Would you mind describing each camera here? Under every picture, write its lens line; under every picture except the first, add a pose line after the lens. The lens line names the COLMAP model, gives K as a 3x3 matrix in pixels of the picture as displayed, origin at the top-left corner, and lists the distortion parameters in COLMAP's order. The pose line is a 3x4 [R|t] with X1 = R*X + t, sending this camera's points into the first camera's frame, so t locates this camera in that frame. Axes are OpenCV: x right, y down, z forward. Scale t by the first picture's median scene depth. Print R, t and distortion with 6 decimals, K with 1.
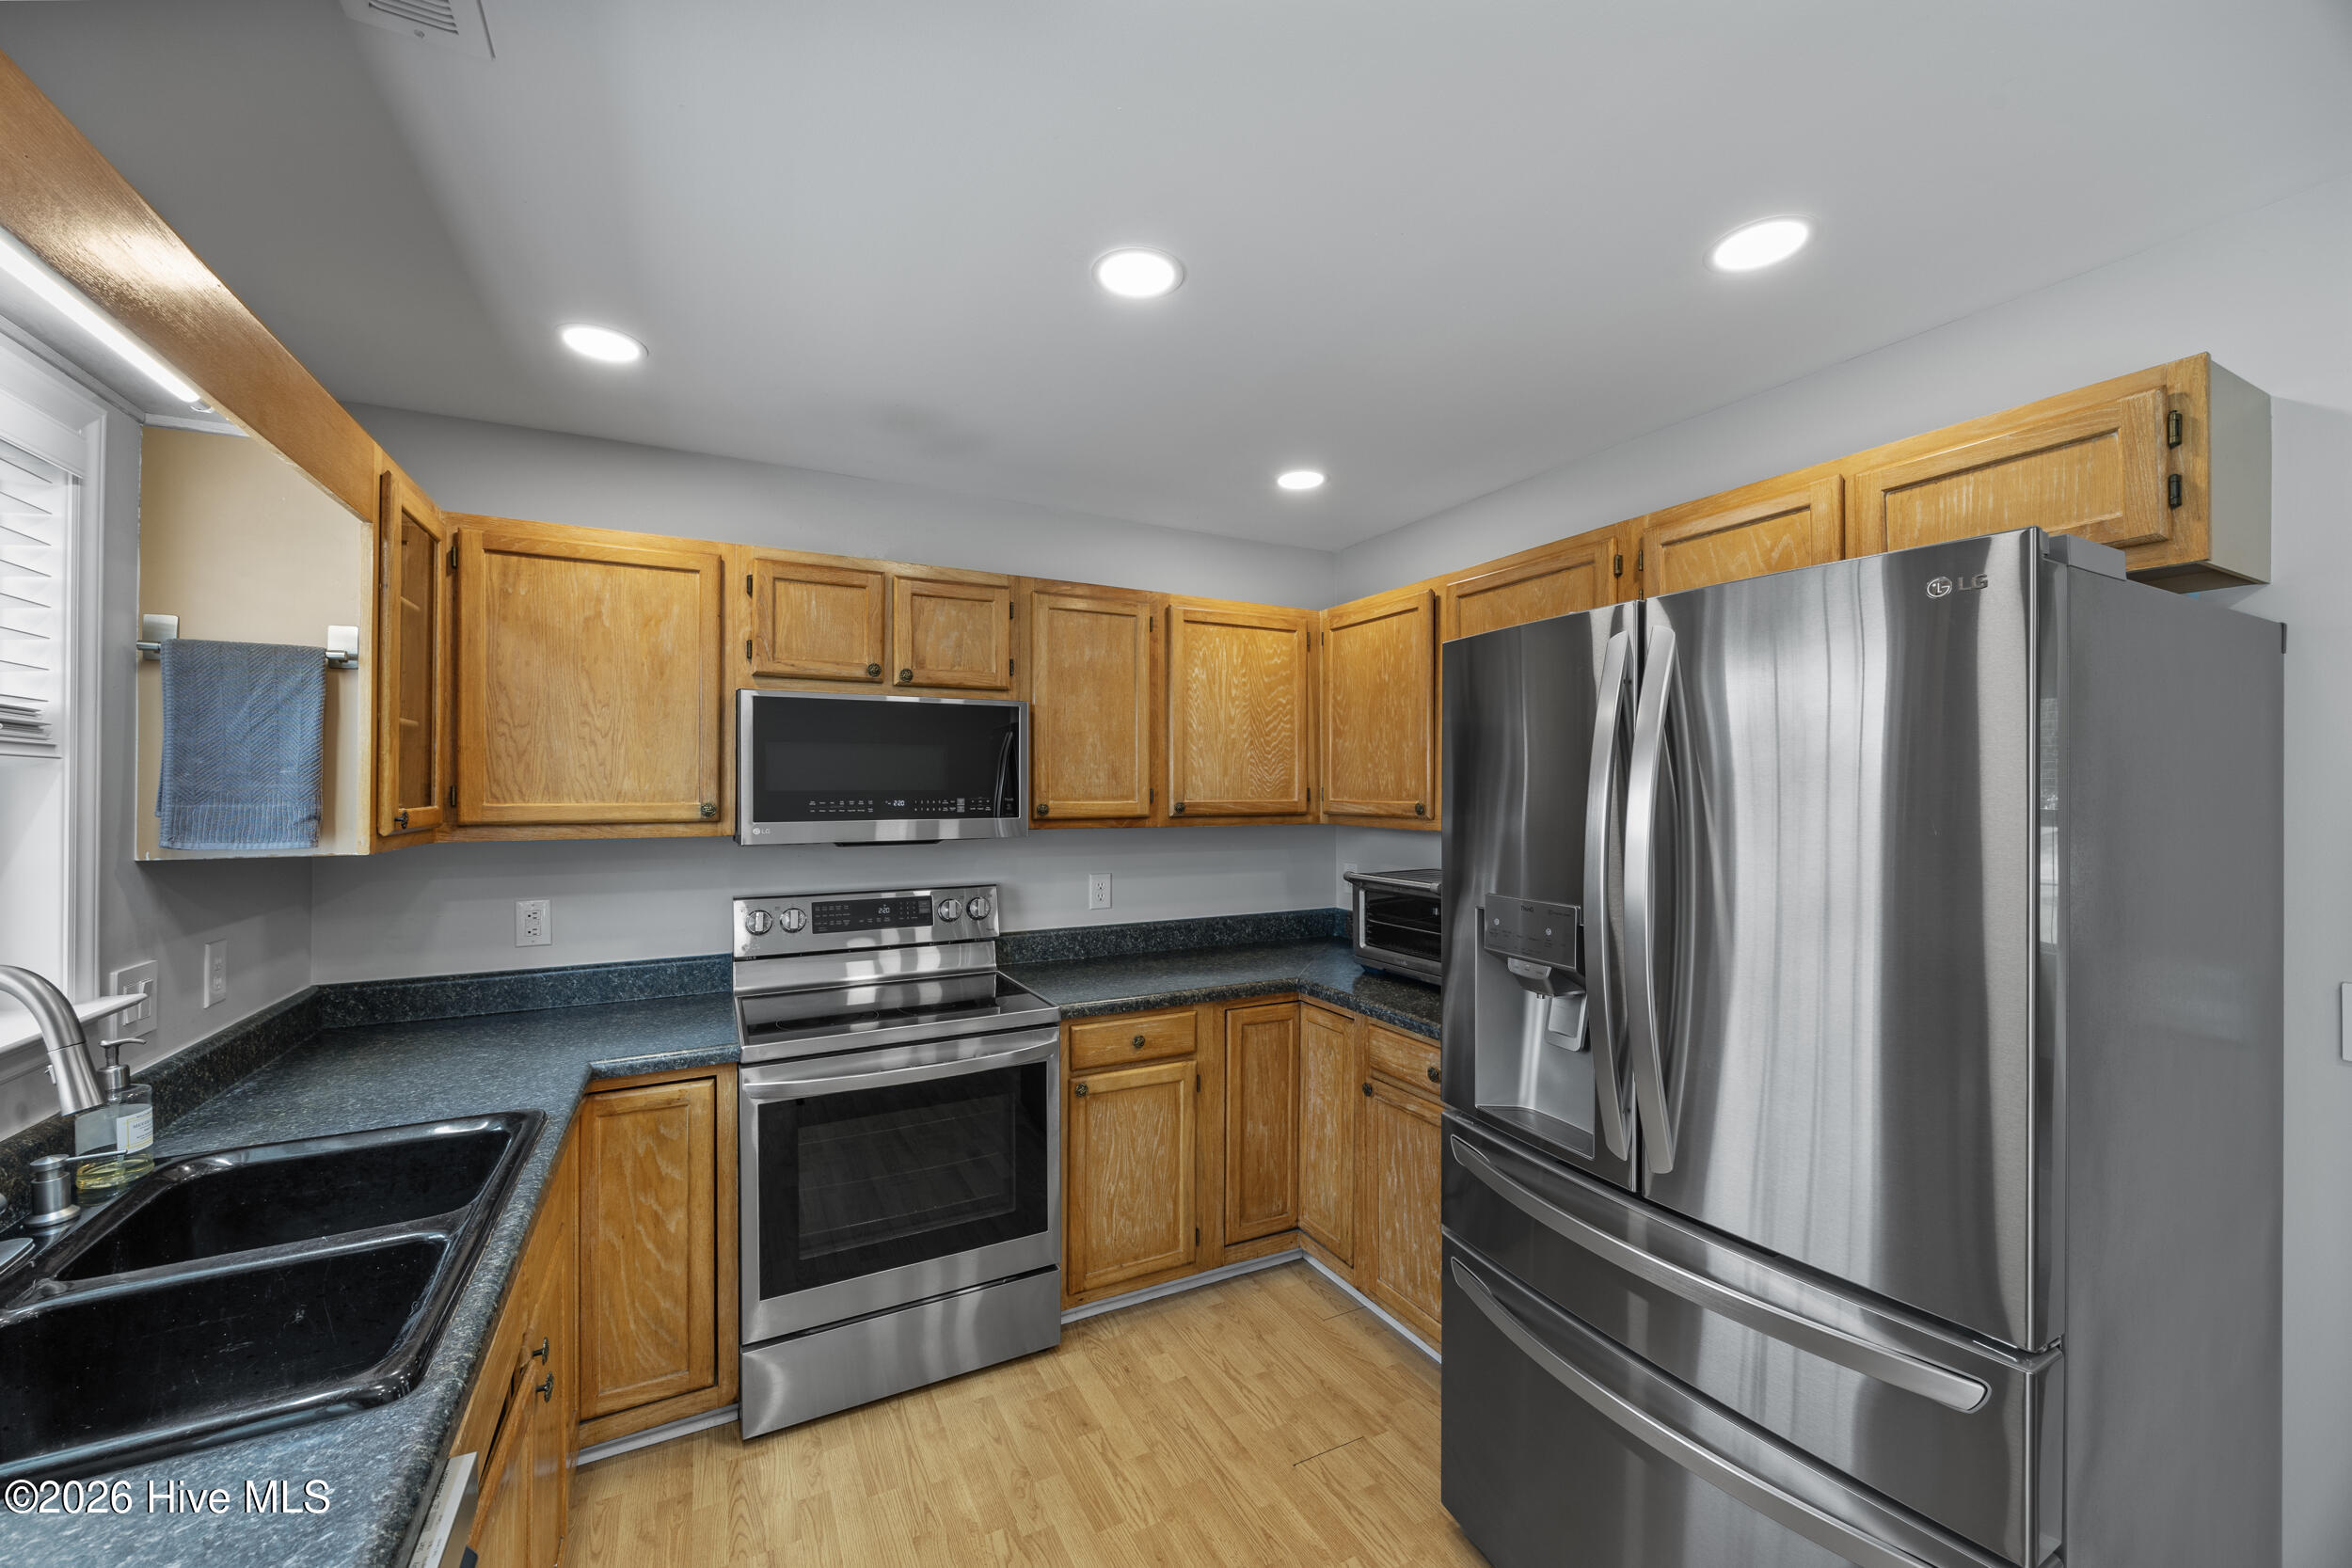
lens RADIAL K [[916.1, 0, 1181.8], [0, 916.1, 787.2], [0, 0, 1]] dist [0.002916, 0.000231]
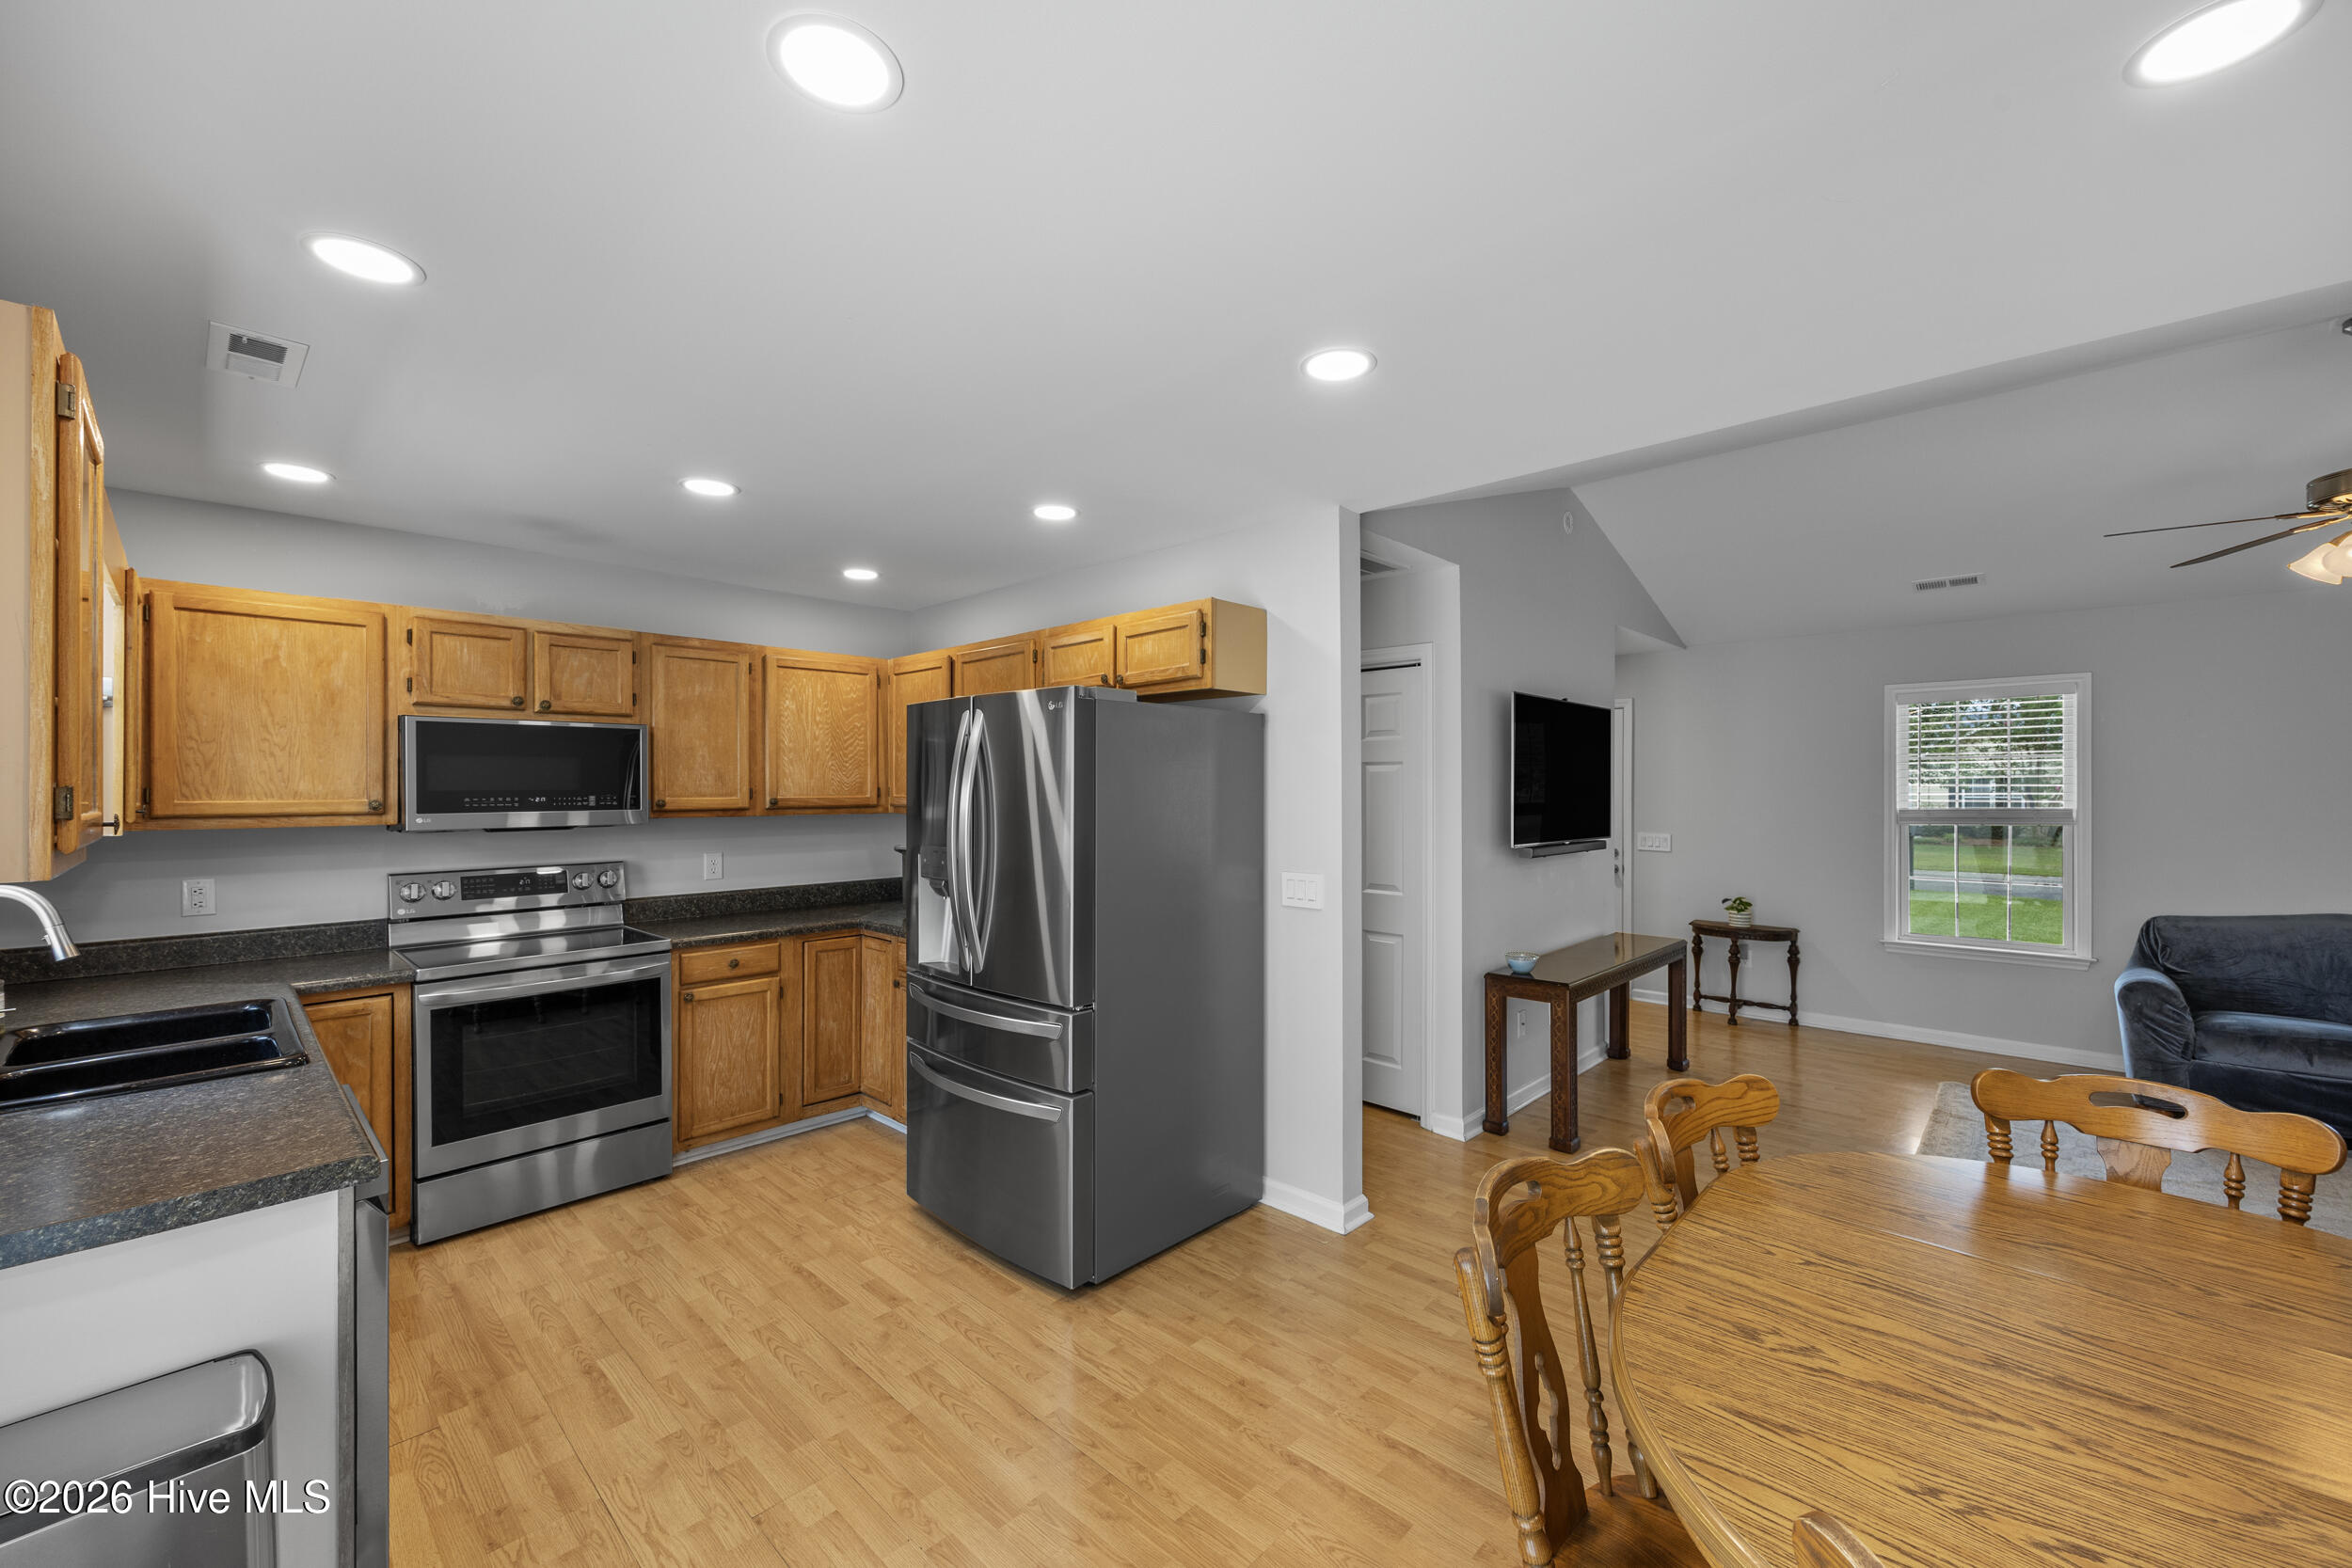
lens RADIAL K [[916.1, 0, 1162.0], [0, 916.1, 787.1], [0, 0, 1]] dist [0.002916, 0.000231]
pose [[0.949081, -0.002577, 0.315023, 0.148069], [0.002106, 0.999996, 0.001837, -0.001442], [-0.315027, -0.001080, 0.949082, -0.621388]]
